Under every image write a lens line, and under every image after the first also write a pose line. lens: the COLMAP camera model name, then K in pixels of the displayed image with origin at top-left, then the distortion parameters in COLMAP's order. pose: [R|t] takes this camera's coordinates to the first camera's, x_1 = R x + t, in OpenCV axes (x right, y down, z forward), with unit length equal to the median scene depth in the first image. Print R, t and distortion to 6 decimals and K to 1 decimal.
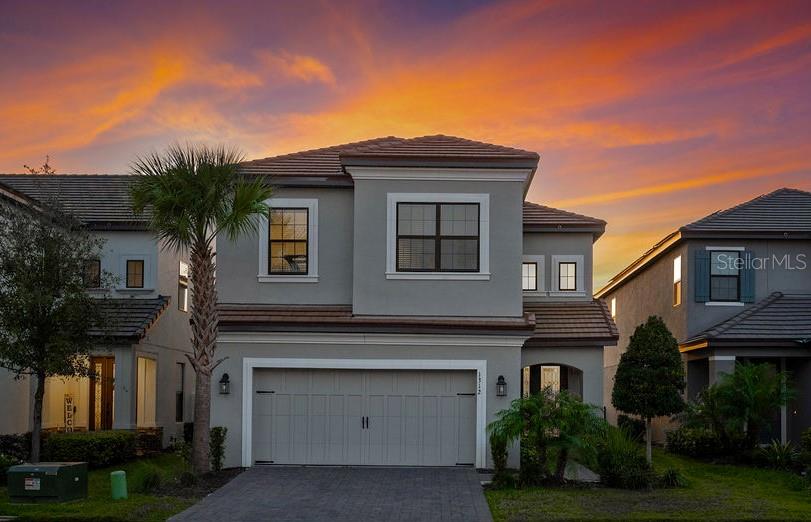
lens RADIAL K [[882.2, 0, 430.4], [0, 882.2, 324.4], [0, 0, 1]] dist [0.005427, -0.000243]
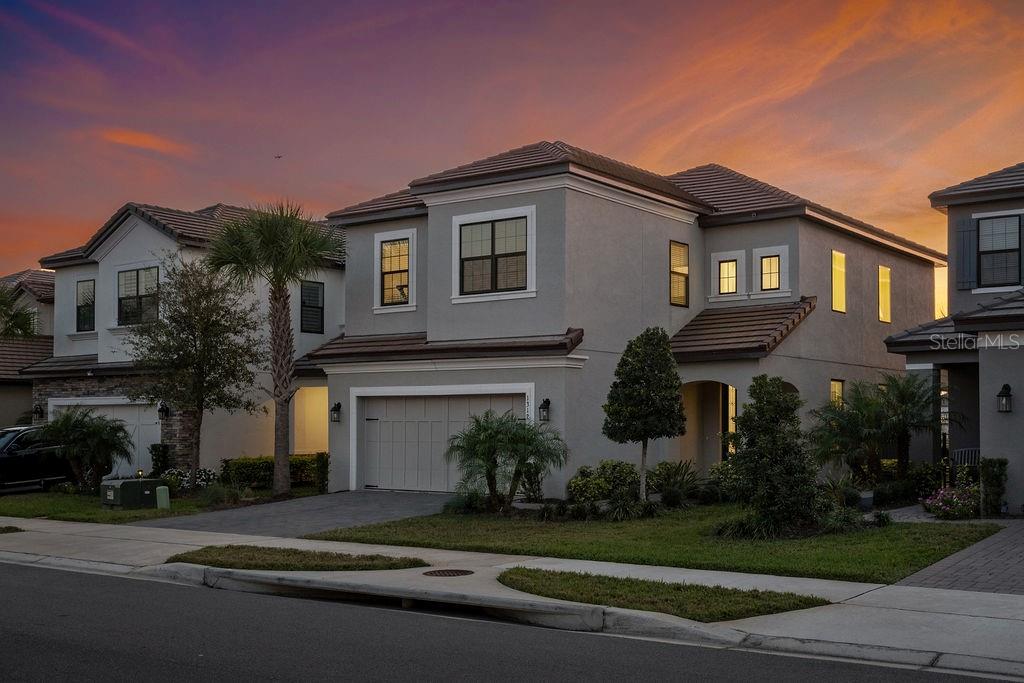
lens RADIAL K [[1127.3, 0, 511.2], [0, 1127.3, 312.9], [0, 0, 1]] dist [-0.000899, -0.014660]
pose [[0.812045, -0.067472, -0.579681, 0.727294], [0.057980, 0.997707, -0.034907, 0.006706], [0.580707, -0.005264, 0.814096, 0.009135]]
